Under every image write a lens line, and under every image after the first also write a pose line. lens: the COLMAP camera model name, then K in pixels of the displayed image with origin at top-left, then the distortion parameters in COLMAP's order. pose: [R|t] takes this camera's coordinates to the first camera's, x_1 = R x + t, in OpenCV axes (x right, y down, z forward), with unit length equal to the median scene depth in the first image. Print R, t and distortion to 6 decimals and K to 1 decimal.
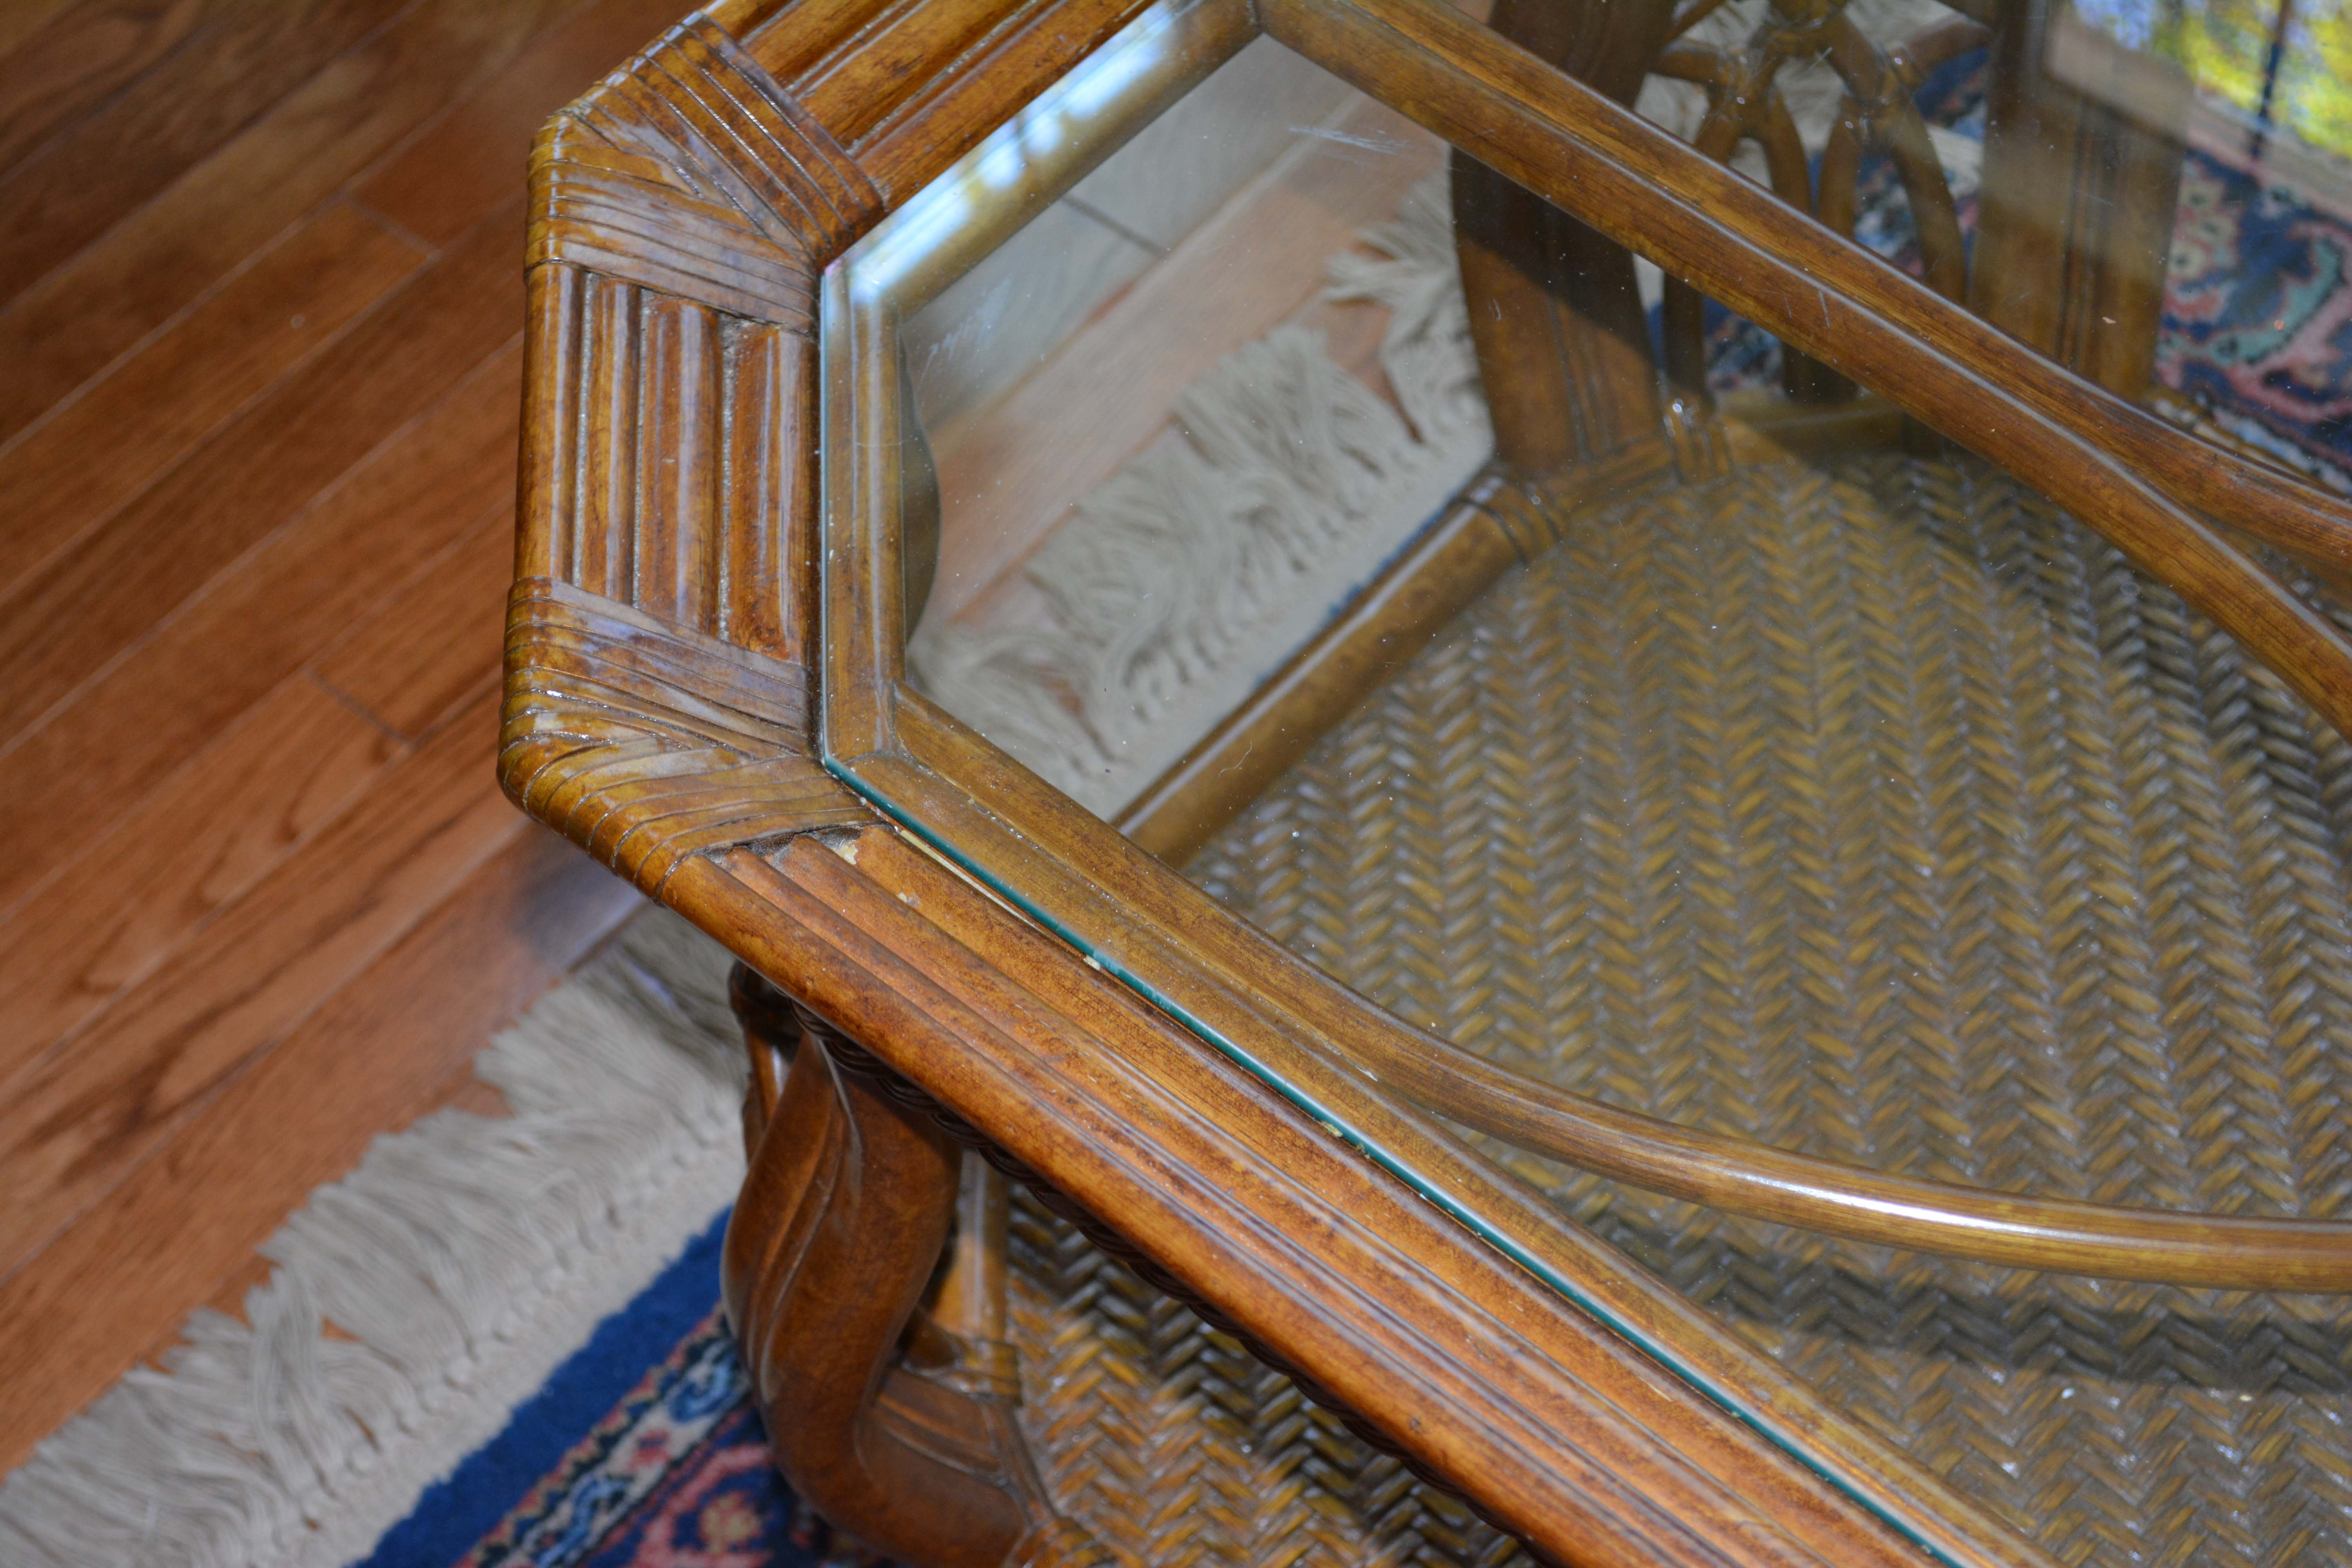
lens RADIAL K [[4351.8, 0, 1189.8], [0, 4351.8, 779.8], [0, 0, 1]] dist [0.018865, 0.000000]
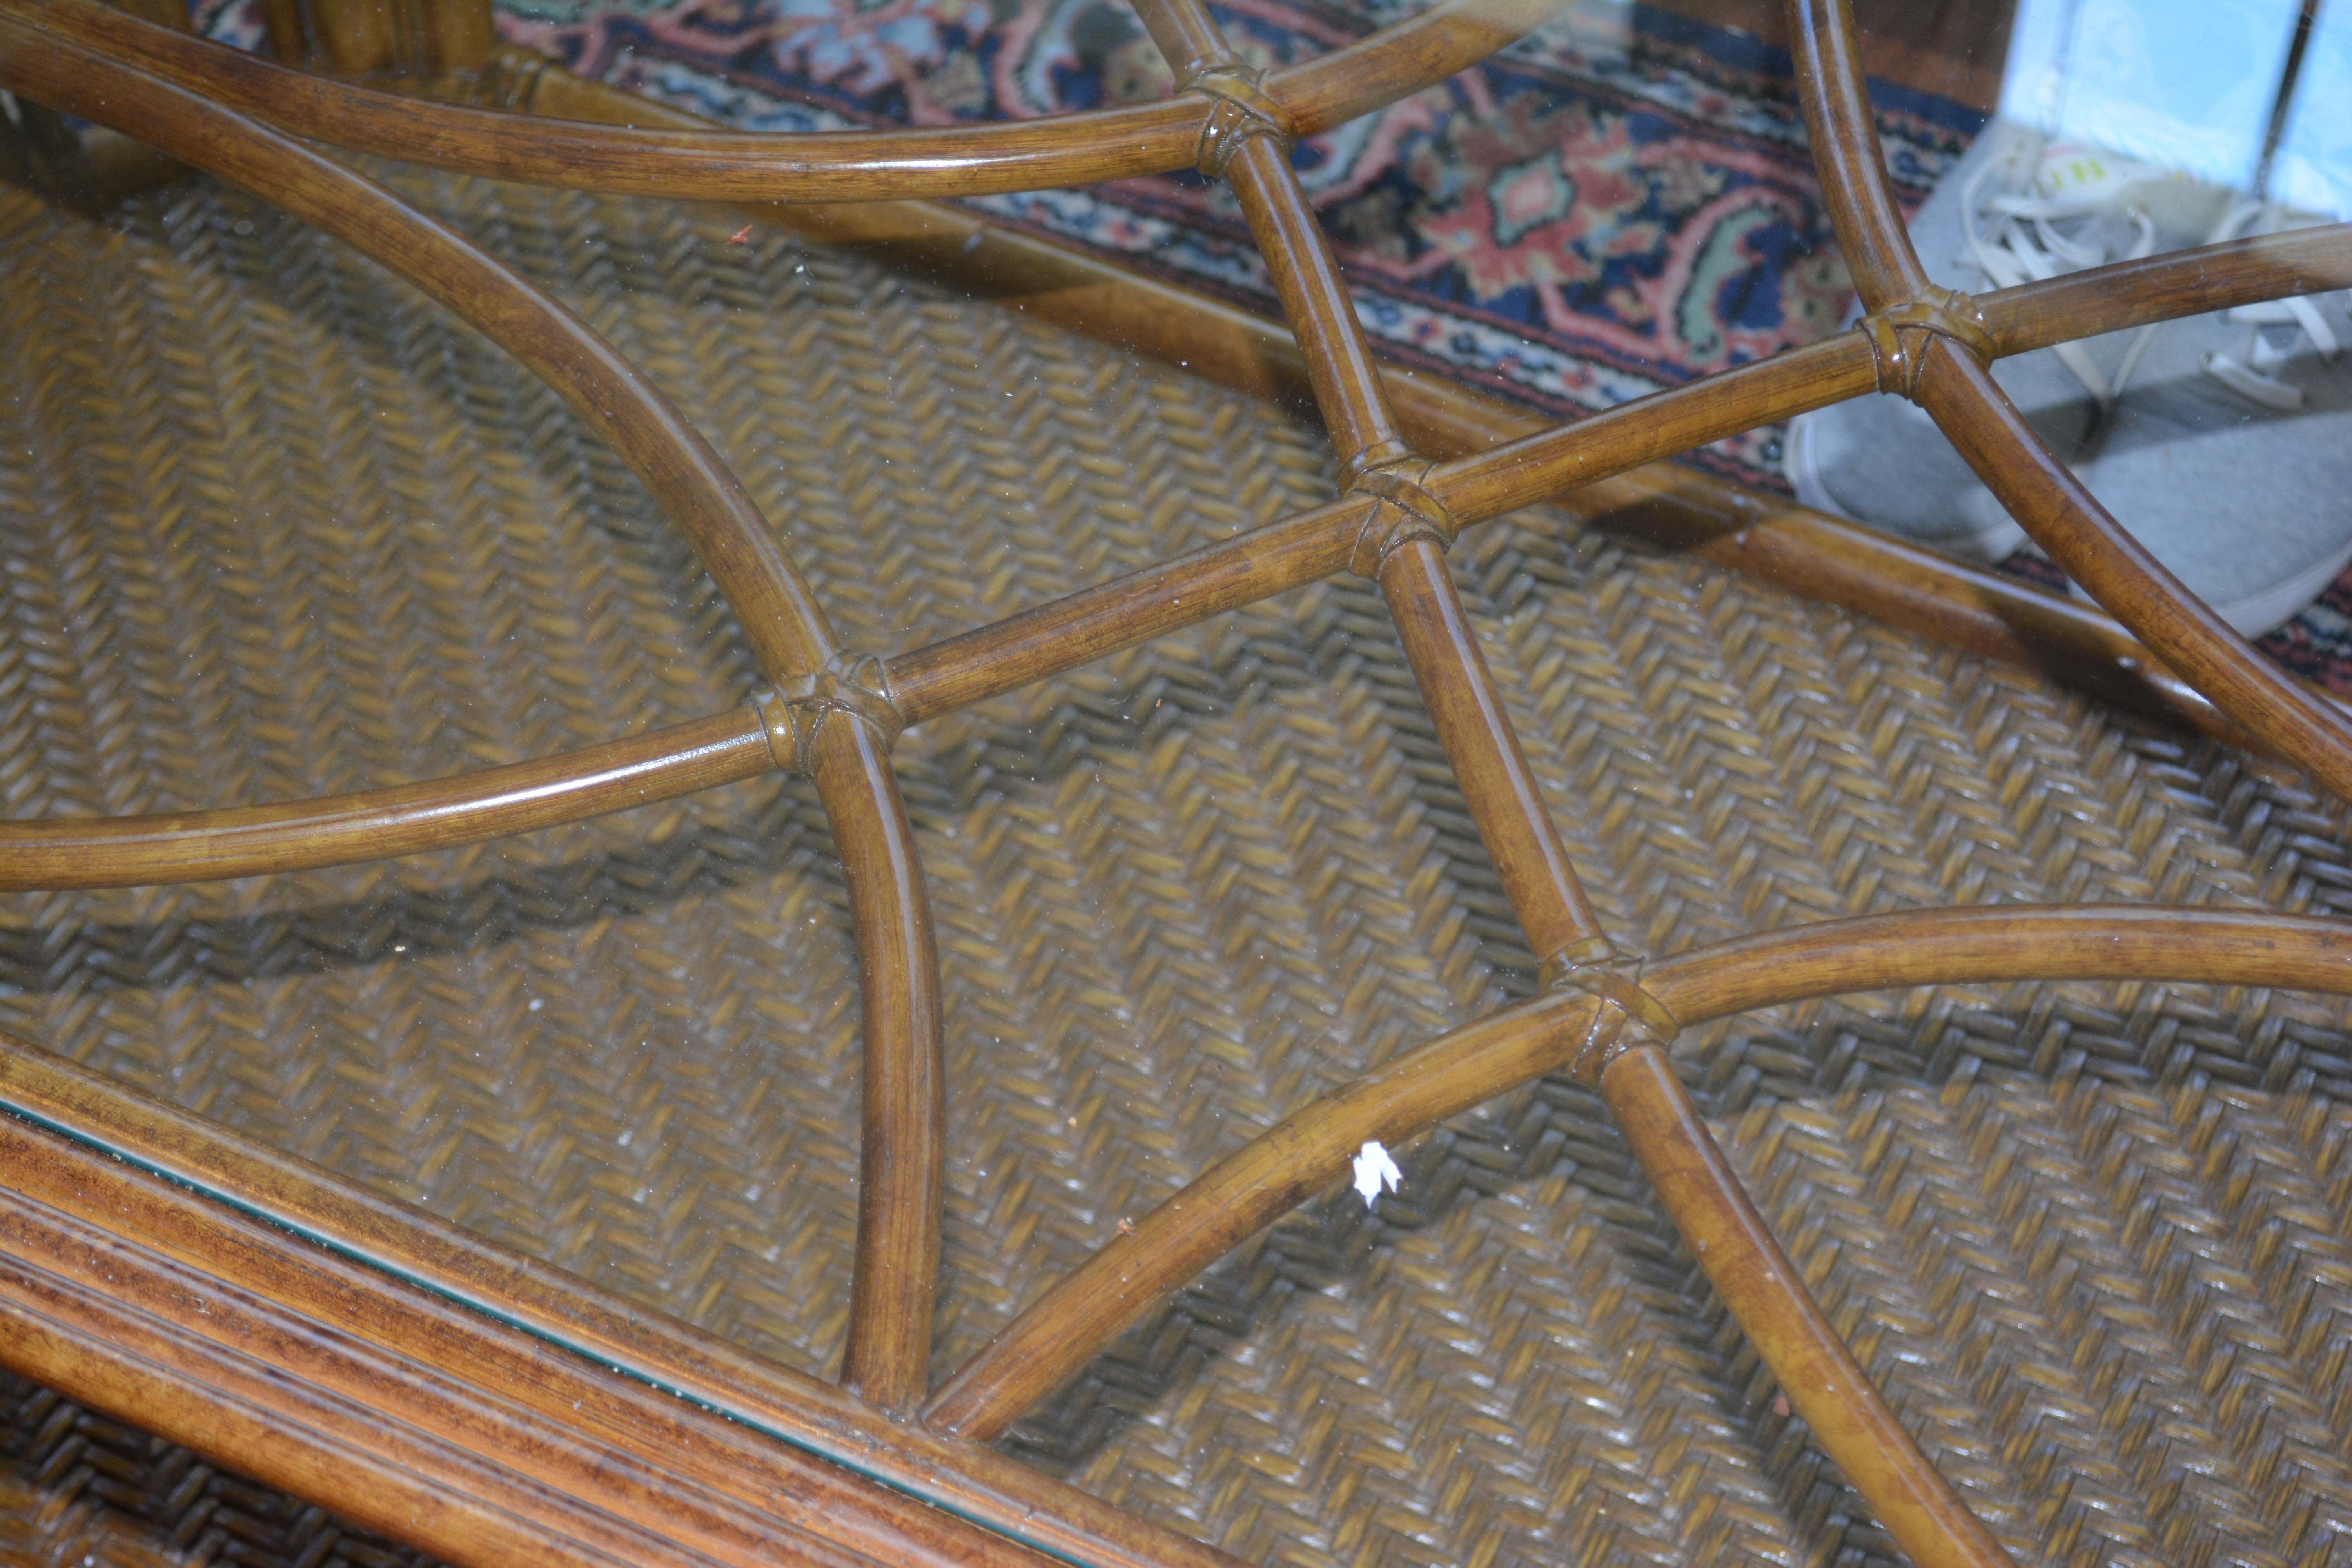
lens RADIAL K [[4351.8, 0, 1172.2], [0, 4351.8, 791.4], [0, 0, 1]] dist [0.018865, 0.000000]
pose [[0.958143, -0.217869, 0.185731, 0.152978], [0.207964, 0.975521, 0.071484, 0.044374], [-0.196759, -0.029867, 0.979997, -0.050701]]
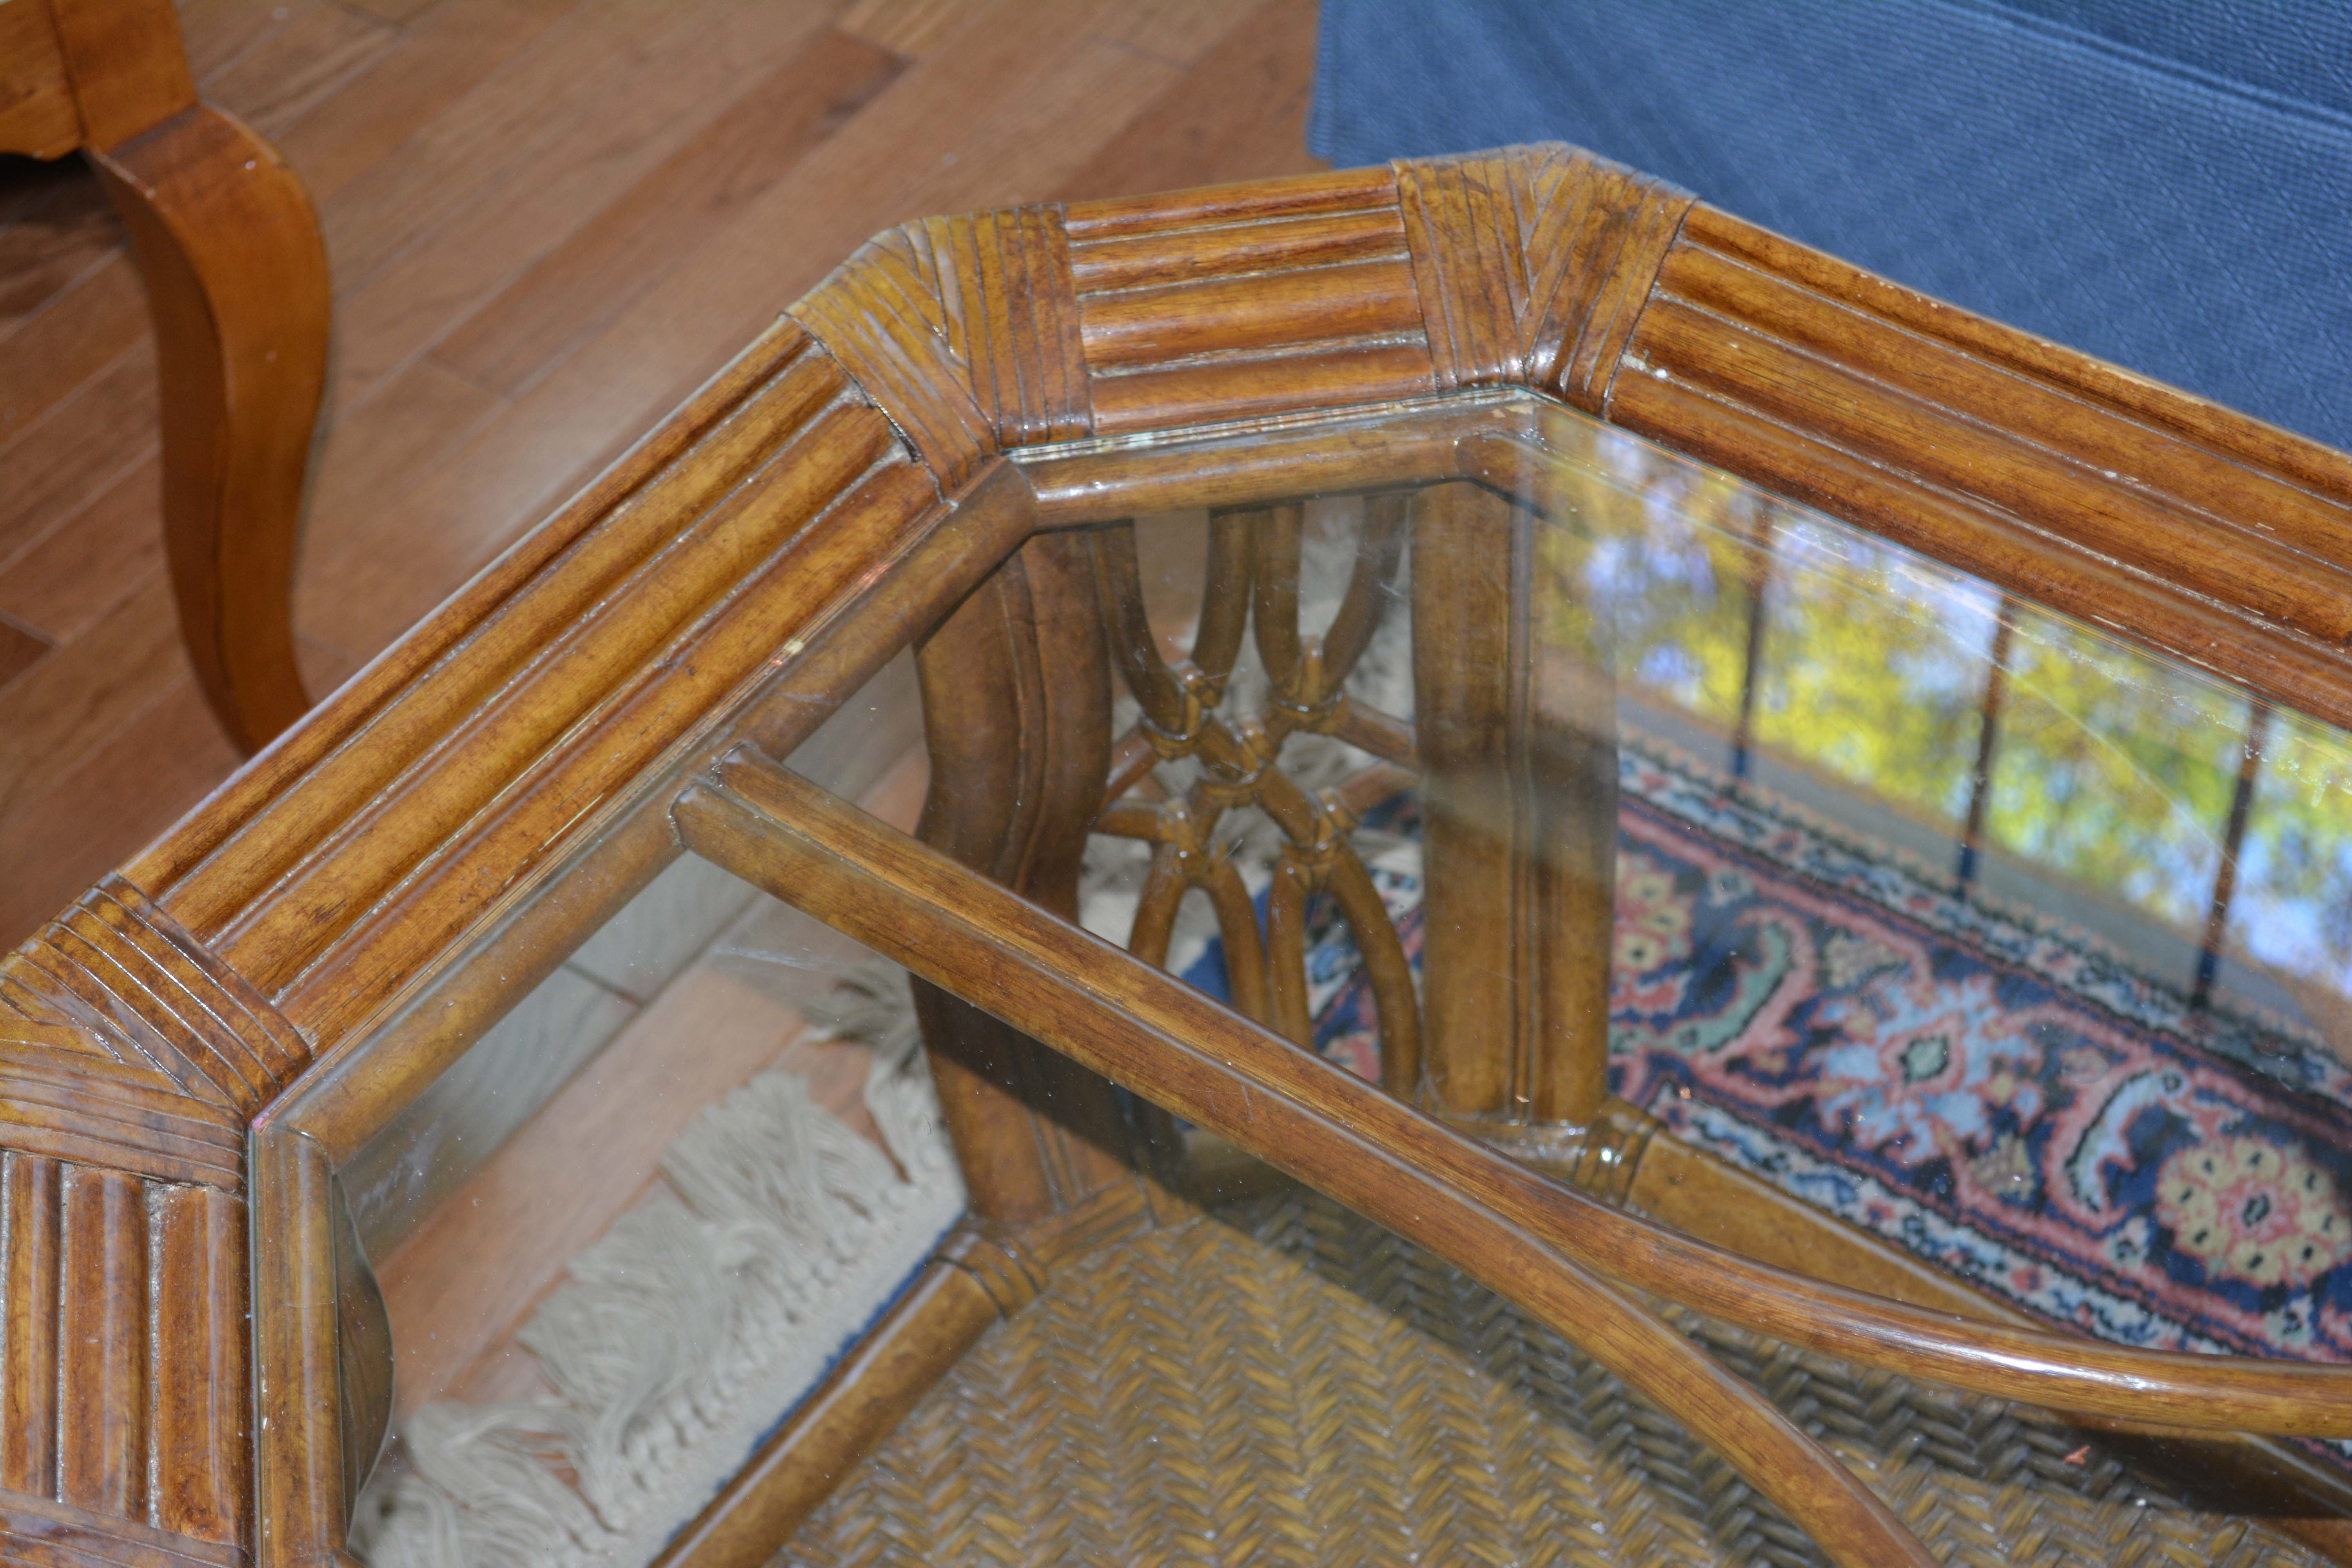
lens RADIAL K [[4351.8, 0, 1173.5], [0, 4351.8, 781.0], [0, 0, 1]] dist [0.018865, 0.000000]
pose [[0.993521, -0.058977, 0.097147, 0.026873], [0.071676, 0.988535, -0.132895, -0.038299], [-0.088195, 0.138997, 0.986358, -0.008916]]
